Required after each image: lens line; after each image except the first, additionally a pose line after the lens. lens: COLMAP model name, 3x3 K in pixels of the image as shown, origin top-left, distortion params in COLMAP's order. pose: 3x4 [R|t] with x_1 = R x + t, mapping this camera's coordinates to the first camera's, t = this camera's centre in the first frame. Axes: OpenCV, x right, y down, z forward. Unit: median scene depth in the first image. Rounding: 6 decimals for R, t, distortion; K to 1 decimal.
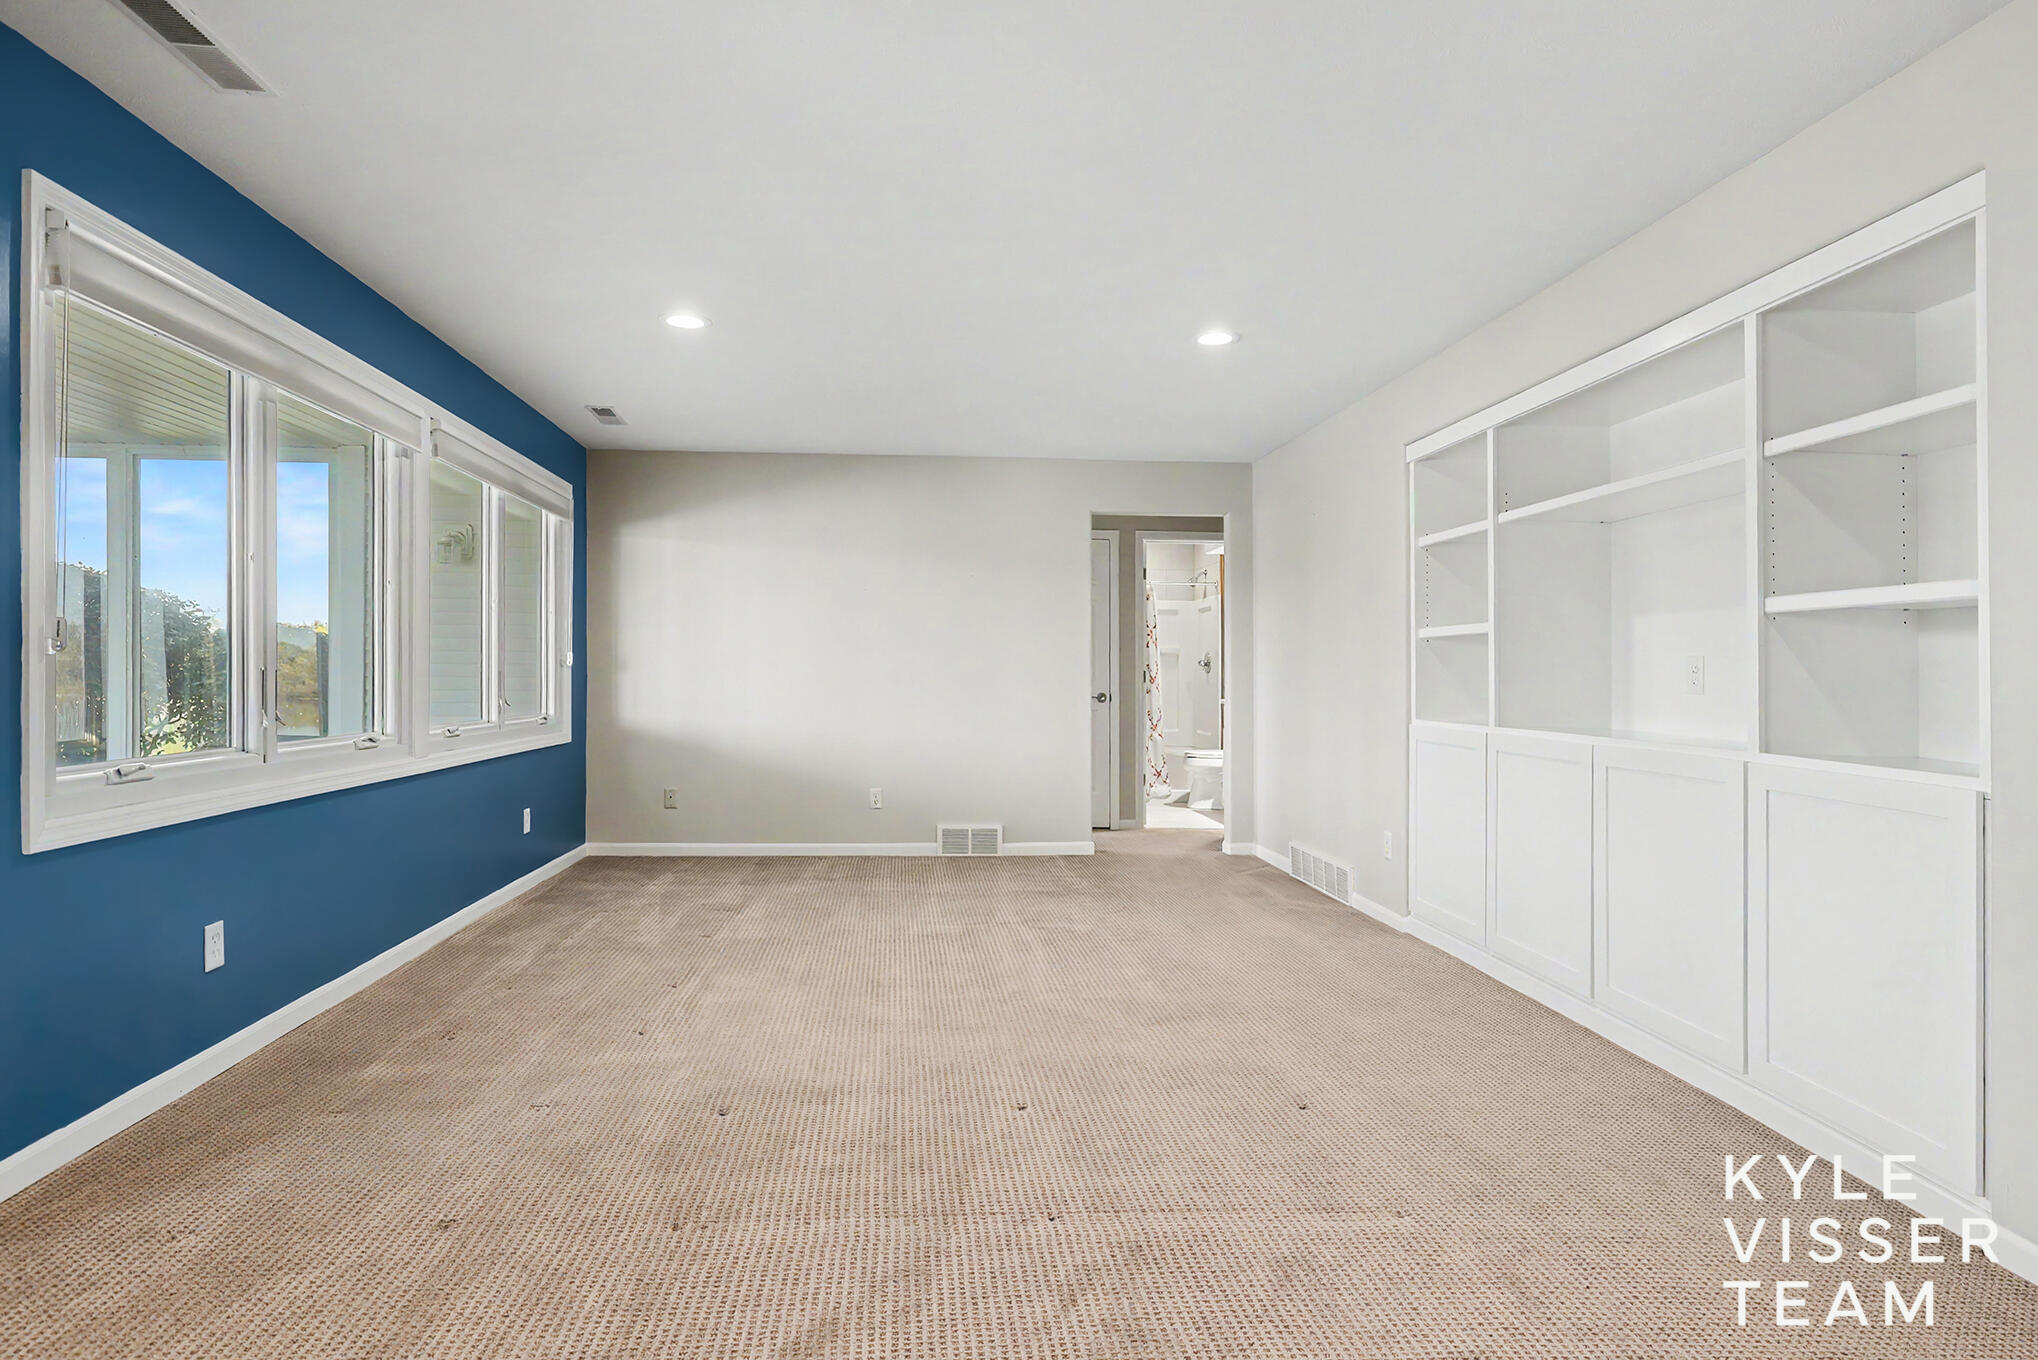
lens RADIAL K [[1115.9, 0, 1019.0], [0, 1115.9, 680.0], [0, 0, 1]] dist [0.026792, 0.000713]
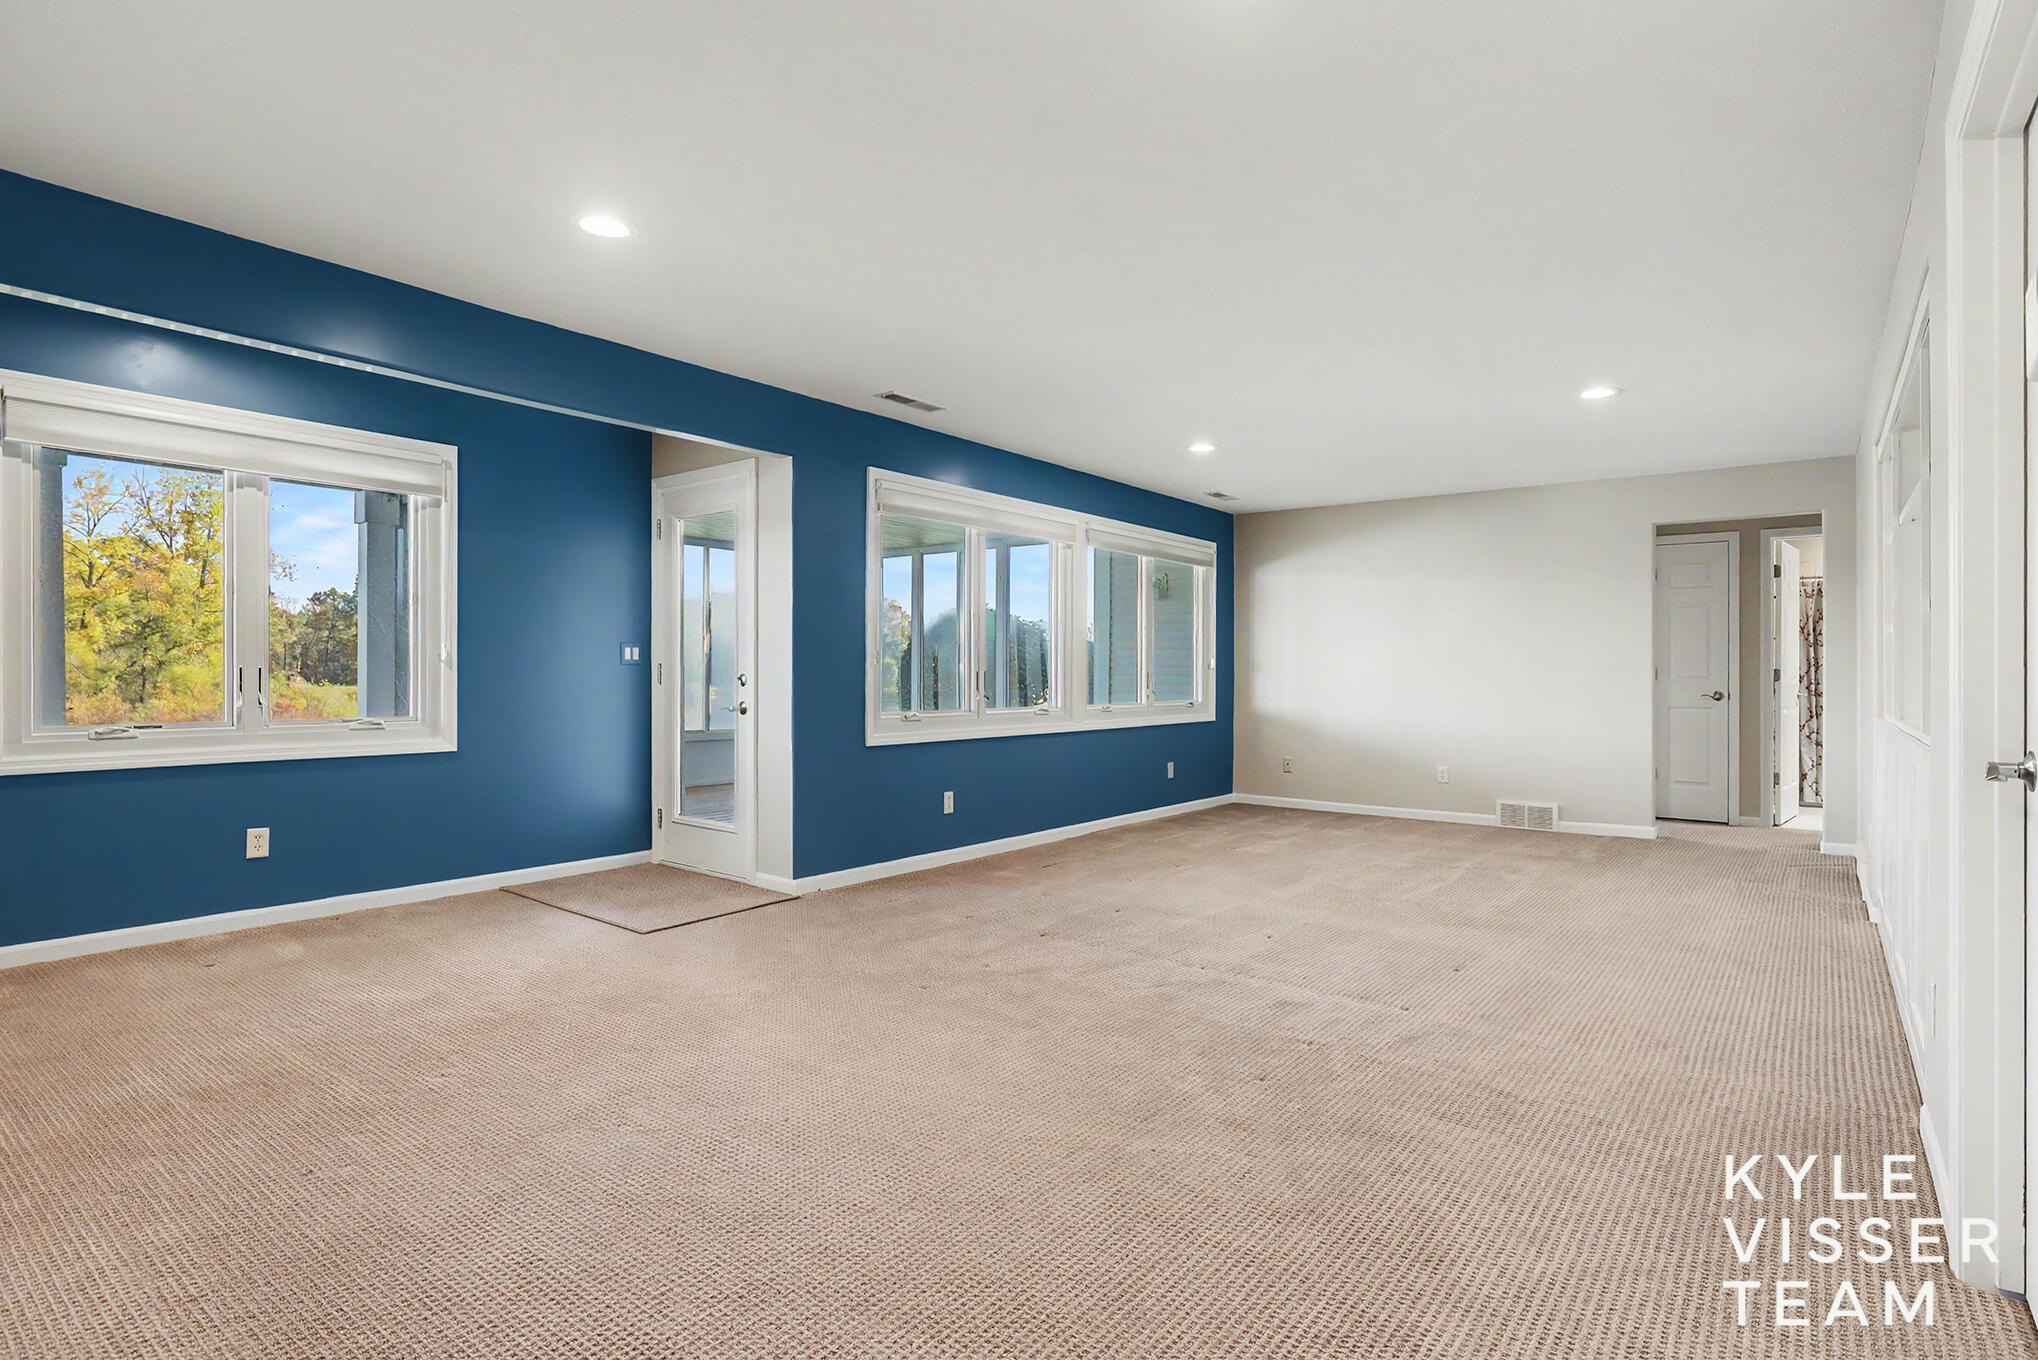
lens RADIAL K [[1034.9, 0, 1019.0], [0, 1034.9, 680.0], [0, 0, 1]] dist [-0.081447, 0.000043]
pose [[0.725029, -0.002915, -0.688712, 0.319793], [0.000371, 0.999993, -0.003842, 0.006995], [0.688718, 0.002530, 0.725025, -0.135602]]
